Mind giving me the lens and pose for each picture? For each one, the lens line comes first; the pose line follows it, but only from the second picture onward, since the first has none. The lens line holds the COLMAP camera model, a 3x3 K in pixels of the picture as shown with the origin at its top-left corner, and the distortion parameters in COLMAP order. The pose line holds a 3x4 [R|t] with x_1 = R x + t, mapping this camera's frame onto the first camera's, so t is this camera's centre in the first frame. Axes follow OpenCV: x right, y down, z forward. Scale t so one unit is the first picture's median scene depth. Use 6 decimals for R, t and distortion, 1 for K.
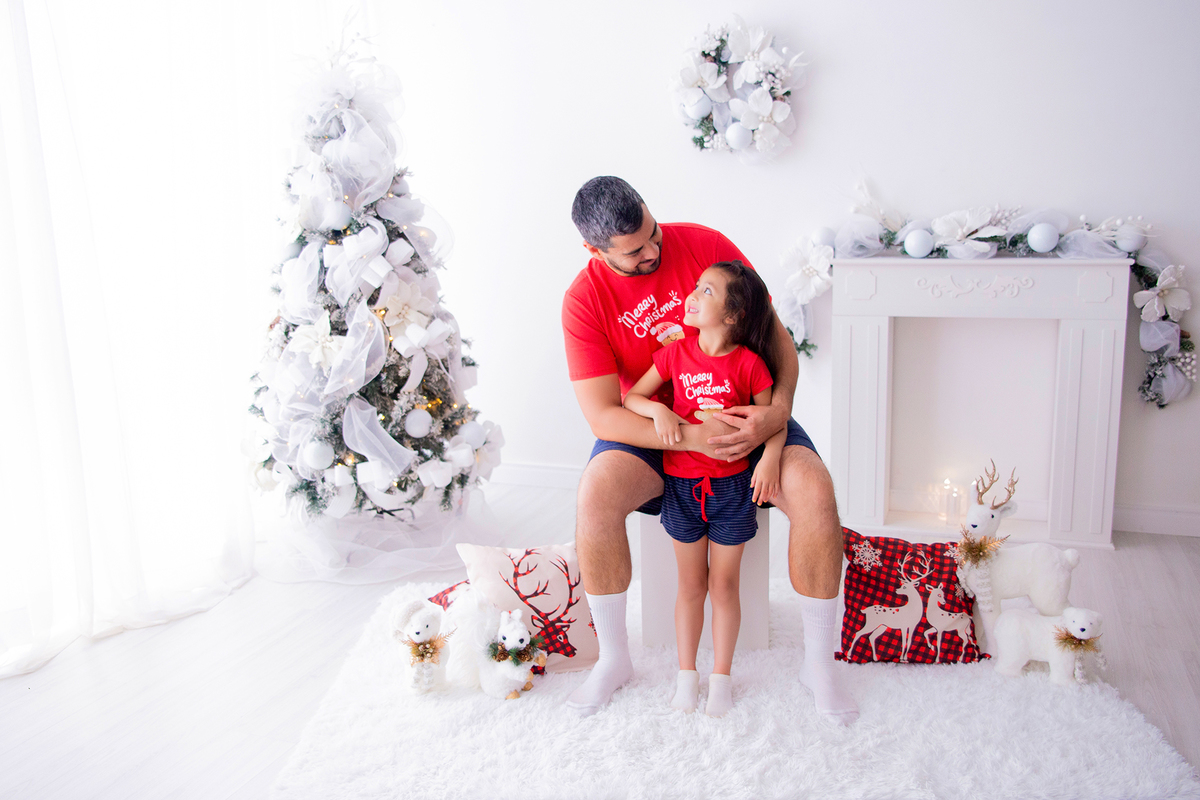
lens RADIAL K [[1051.0, 0, 580.5], [0, 1051.0, 399.2], [0, 0, 1]] dist [-0.083710, 0.055279]
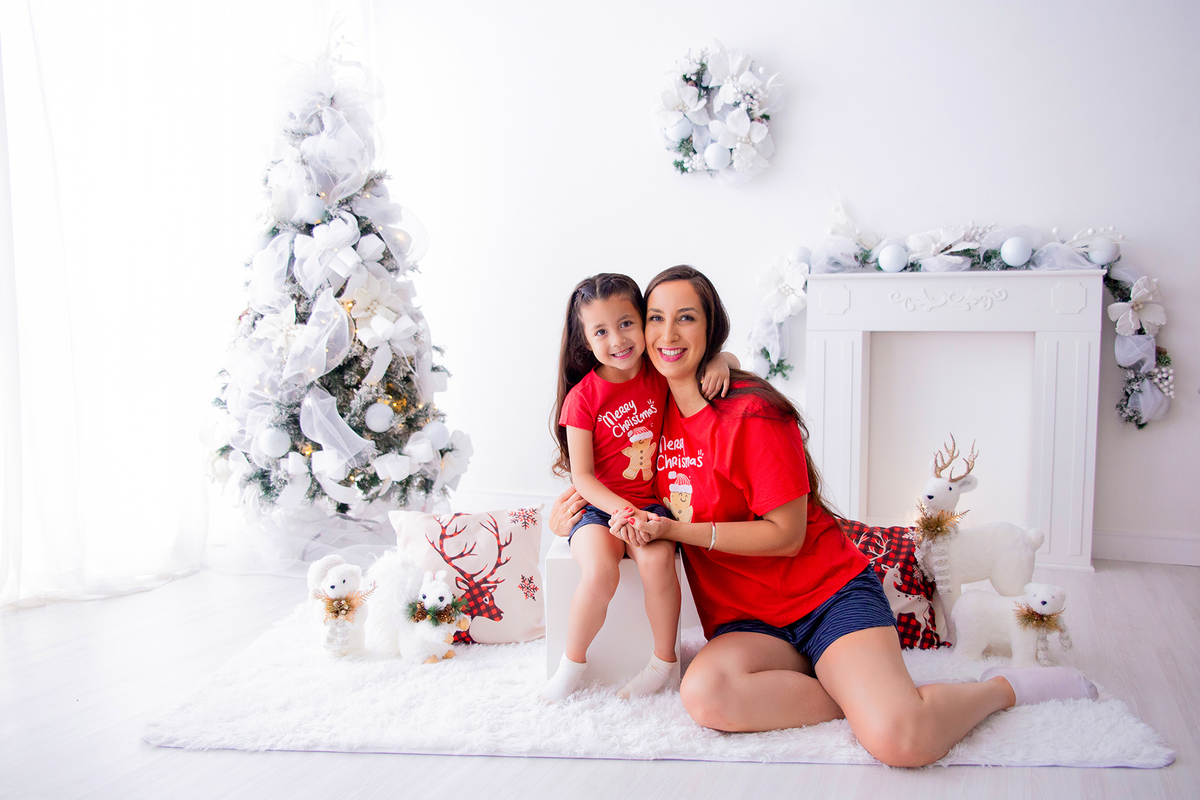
lens RADIAL K [[1003.1, 0, 607.7], [0, 1003.1, 411.6], [0, 0, 1]] dist [-0.084558, 0.044899]
pose [[0.999407, 0.033256, -0.008885, 0.068196], [-0.034026, 0.993474, -0.108865, 0.113292], [0.005207, 0.109103, 0.994017, 0.070104]]
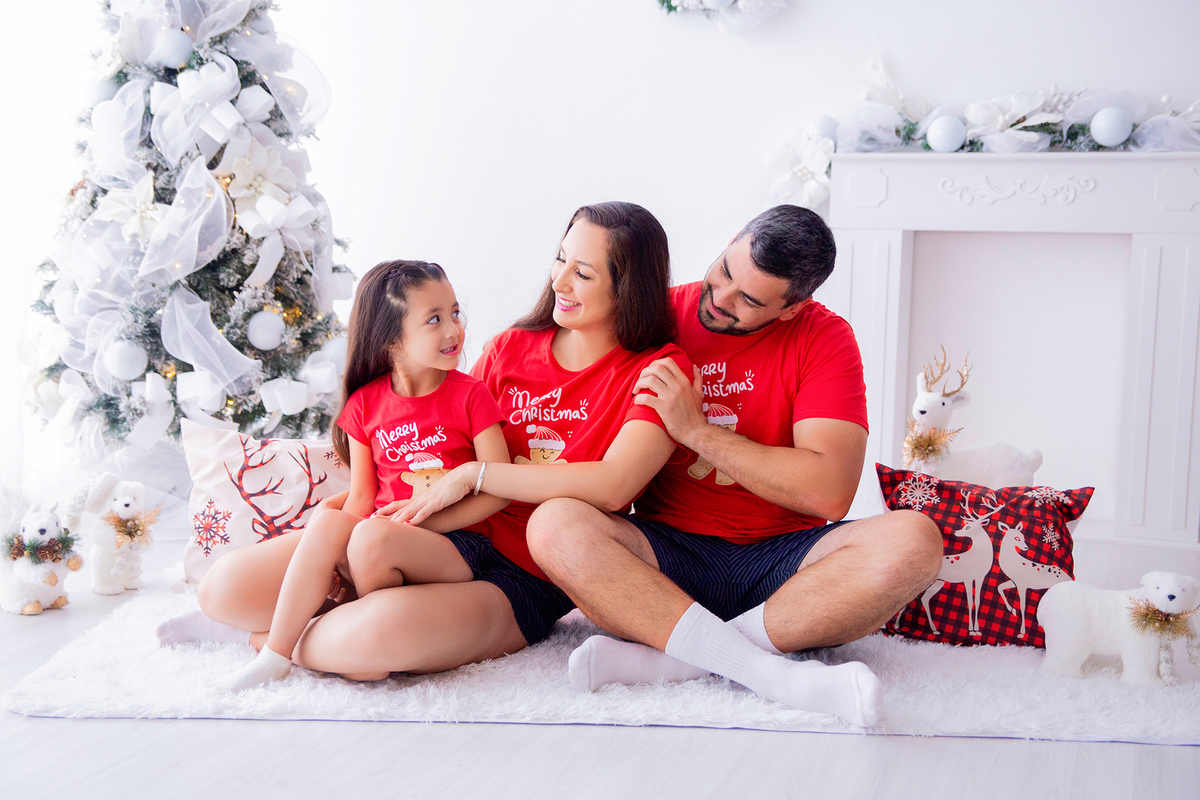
lens RADIAL K [[1500.1, 0, 587.2], [0, 1500.1, 394.9], [0, 0, 1]] dist [0.071024, 0.000000]
pose [[0.998328, 0.051066, 0.027072, 0.047120], [-0.048716, 0.995499, -0.081295, 0.145874], [-0.031101, 0.079840, 0.996322, -0.070503]]
